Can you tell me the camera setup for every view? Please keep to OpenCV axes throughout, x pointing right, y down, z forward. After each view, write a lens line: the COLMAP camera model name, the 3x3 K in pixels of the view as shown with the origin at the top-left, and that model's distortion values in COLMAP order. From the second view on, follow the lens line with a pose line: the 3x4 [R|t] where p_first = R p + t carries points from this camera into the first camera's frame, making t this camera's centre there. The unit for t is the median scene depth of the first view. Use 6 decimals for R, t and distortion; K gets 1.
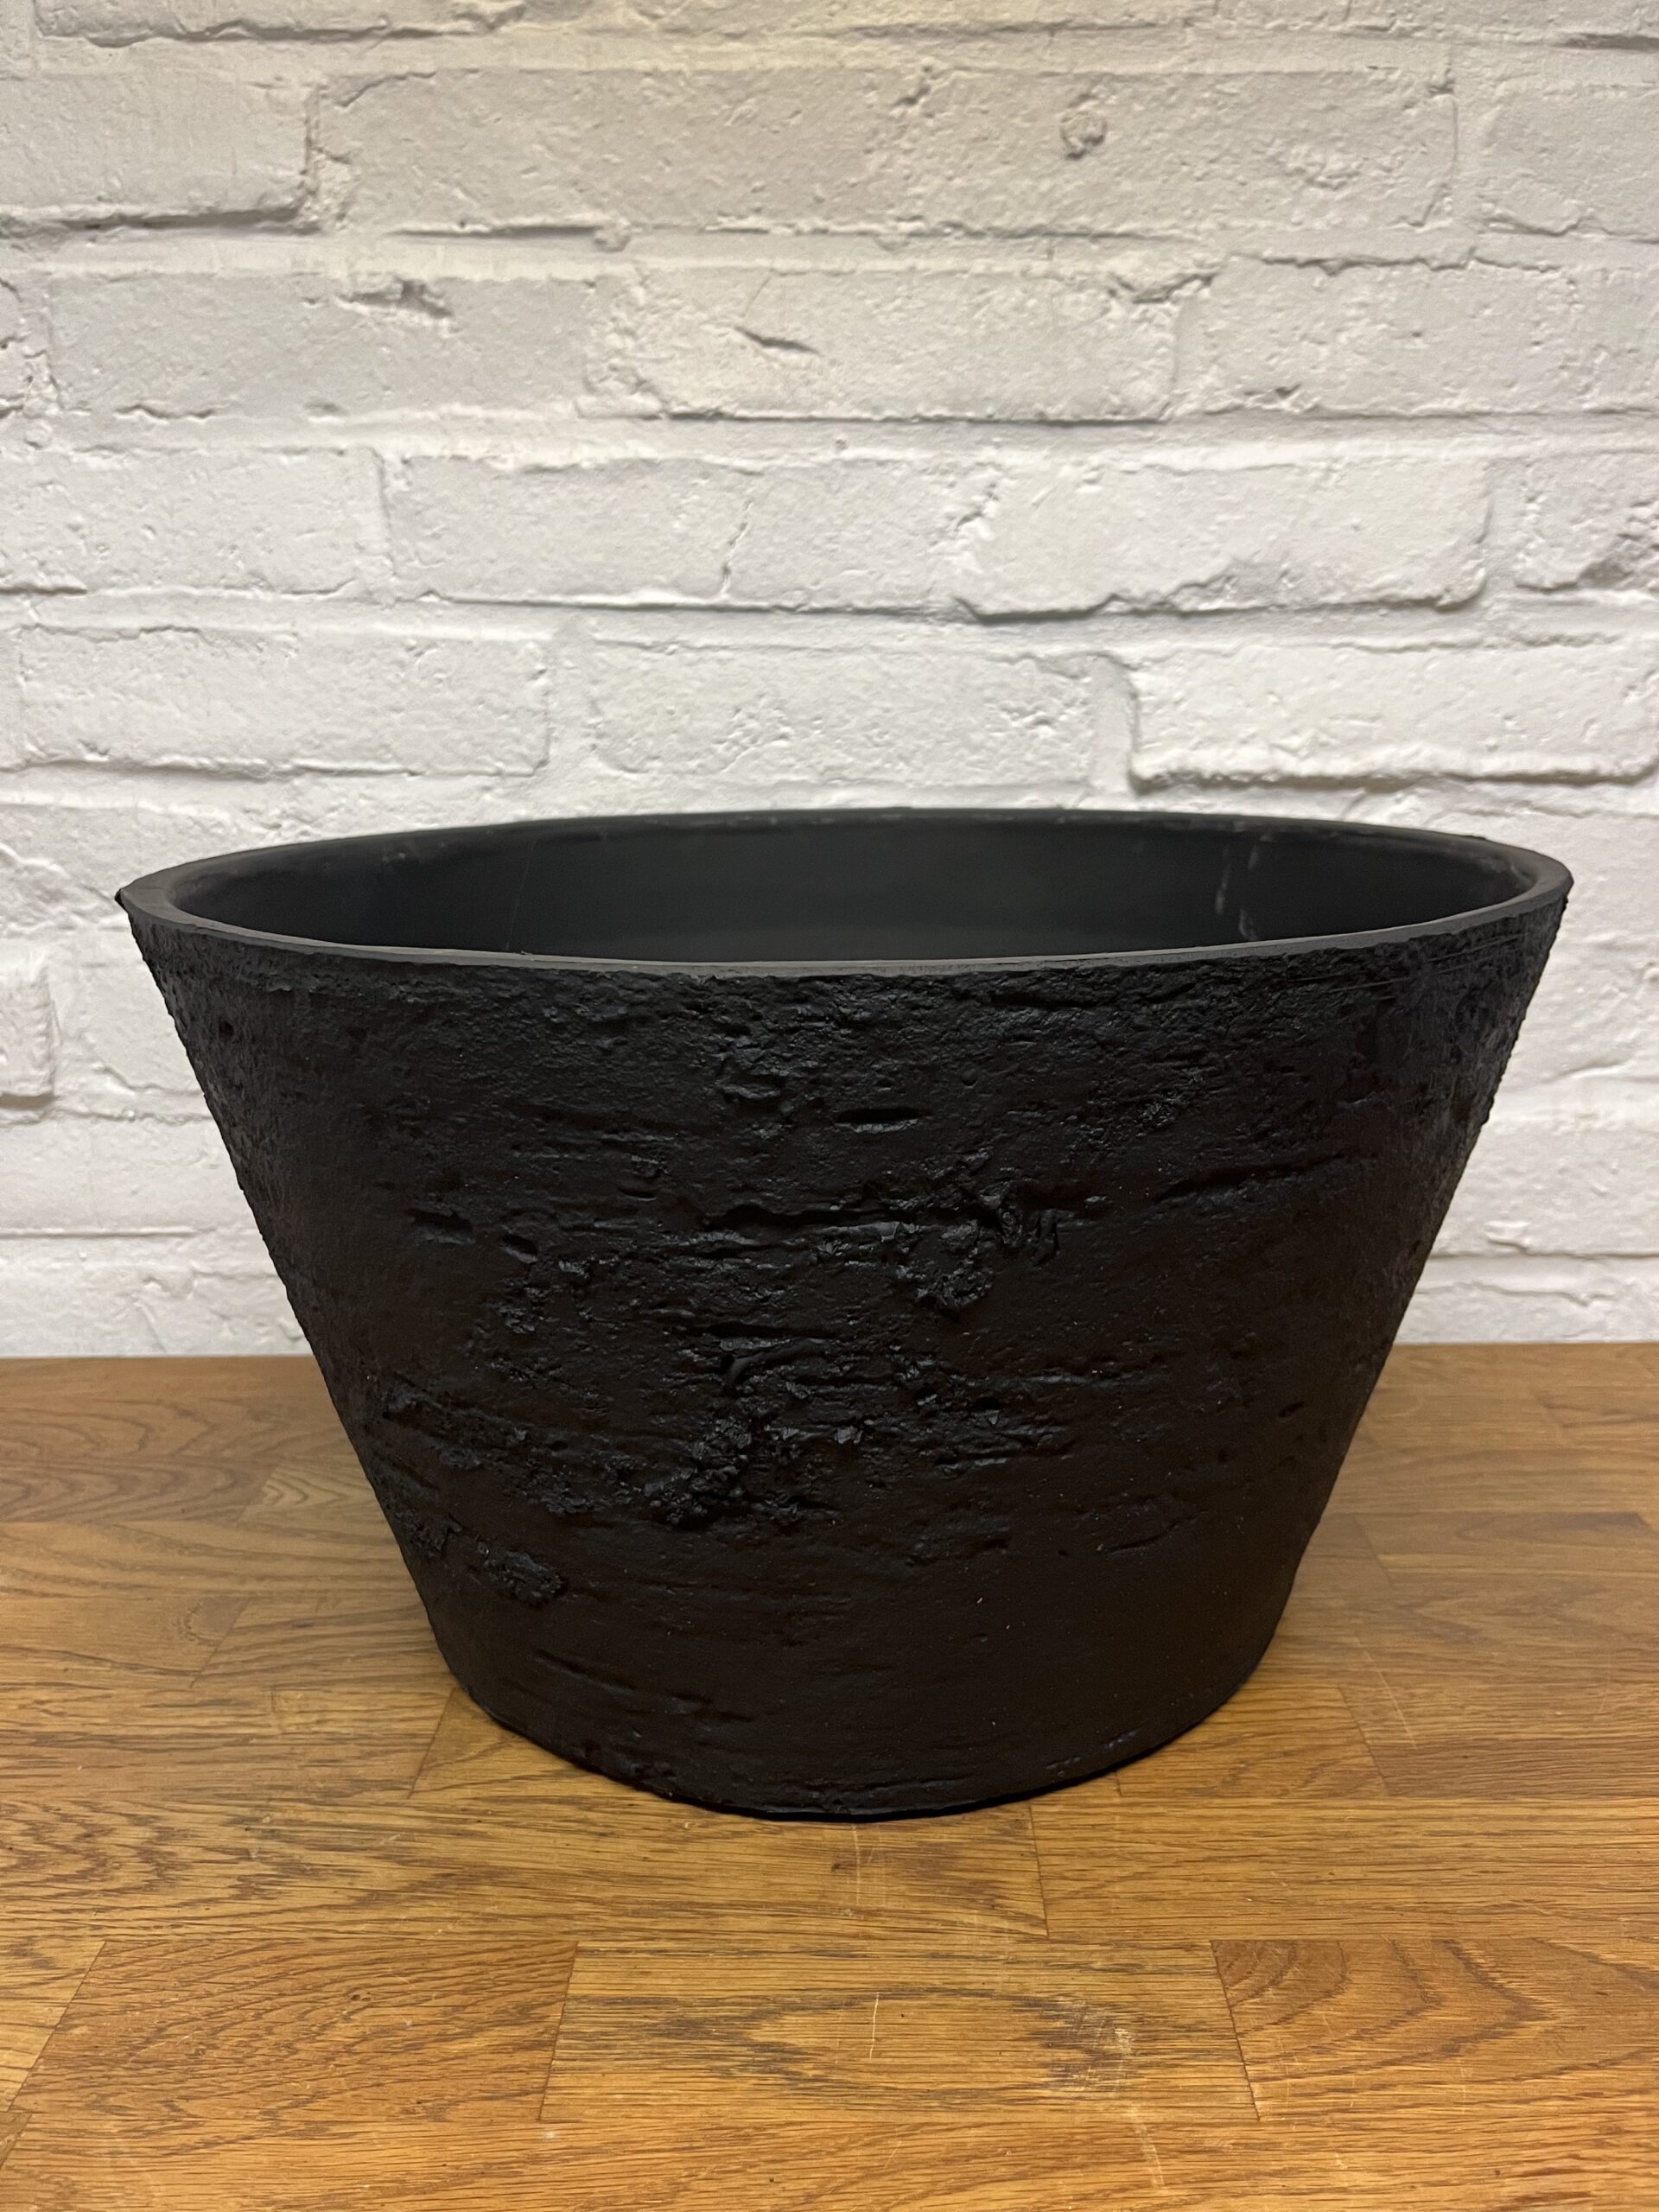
lens RADIAL K [[1690.5, 0, 838.4], [0, 1690.5, 1113.8], [0, 0, 1]] dist [0.046861, -0.074166]
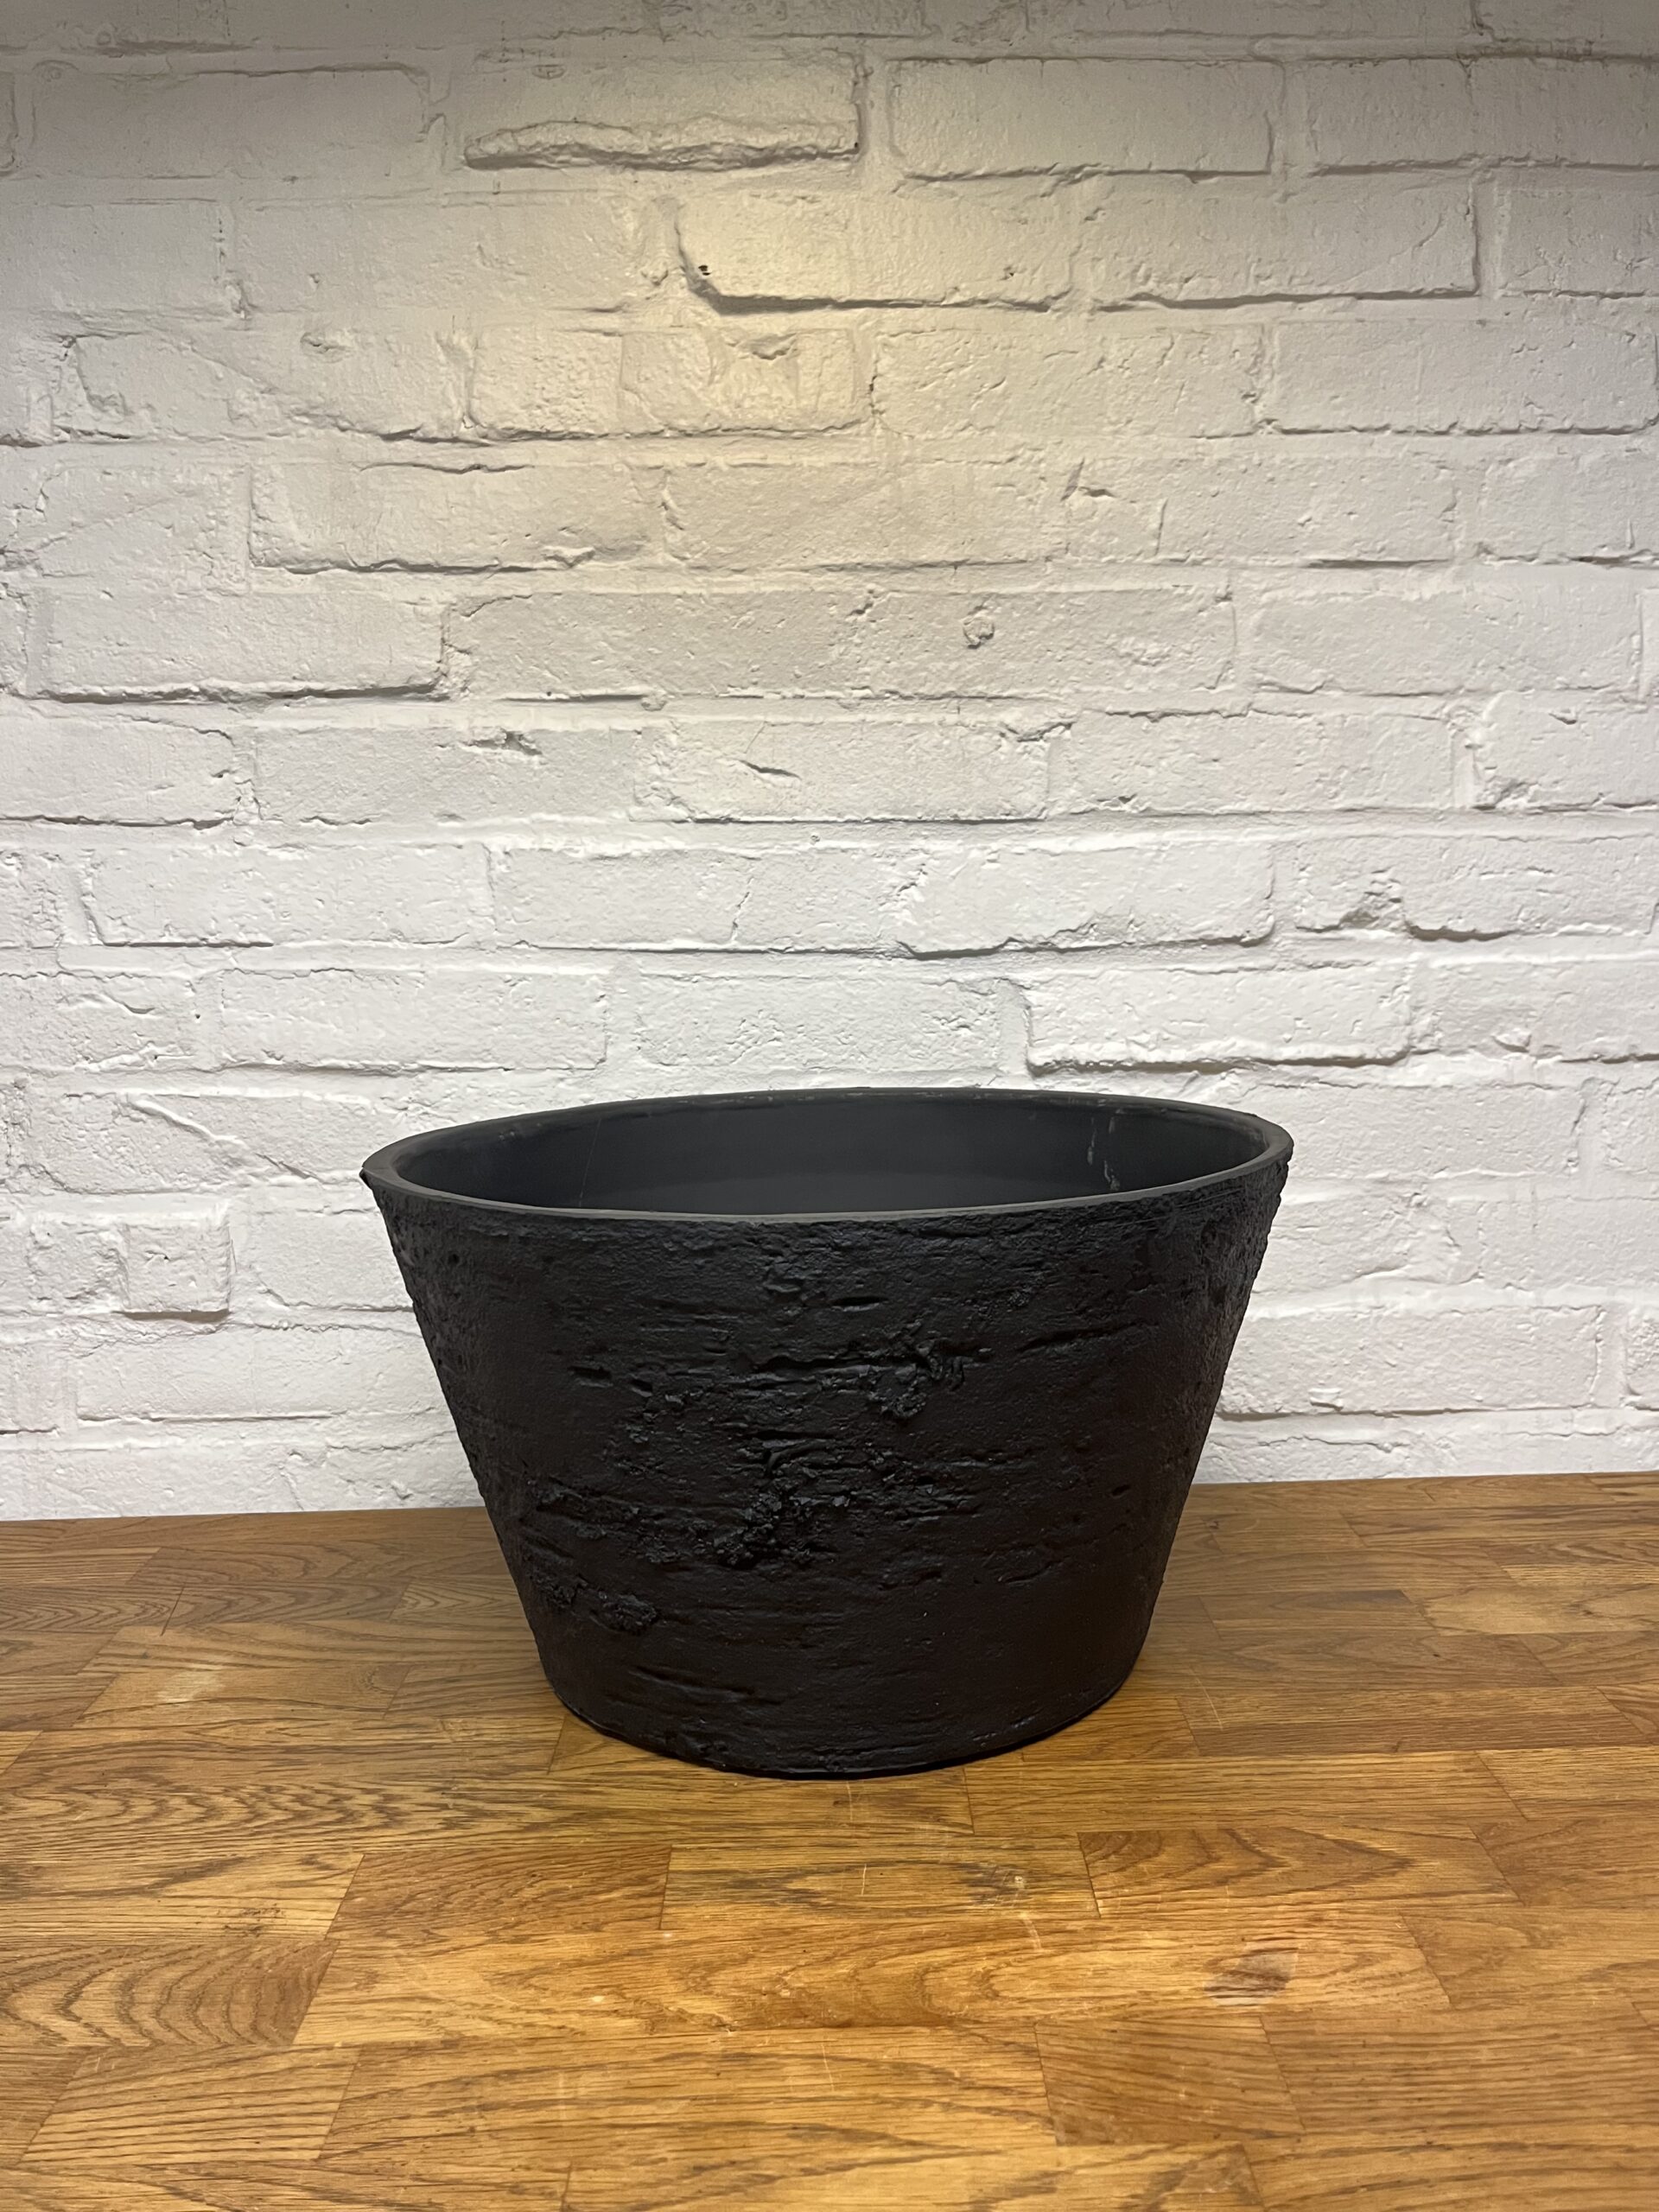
lens RADIAL K [[1690.5, 0, 831.7], [0, 1690.5, 1118.7], [0, 0, 1]] dist [0.046861, -0.074166]
pose [[0.999683, -0.015043, 0.020181, -0.017049], [0.017462, 0.991926, -0.125607, 0.016107], [-0.018128, 0.125920, 0.991875, -0.373431]]
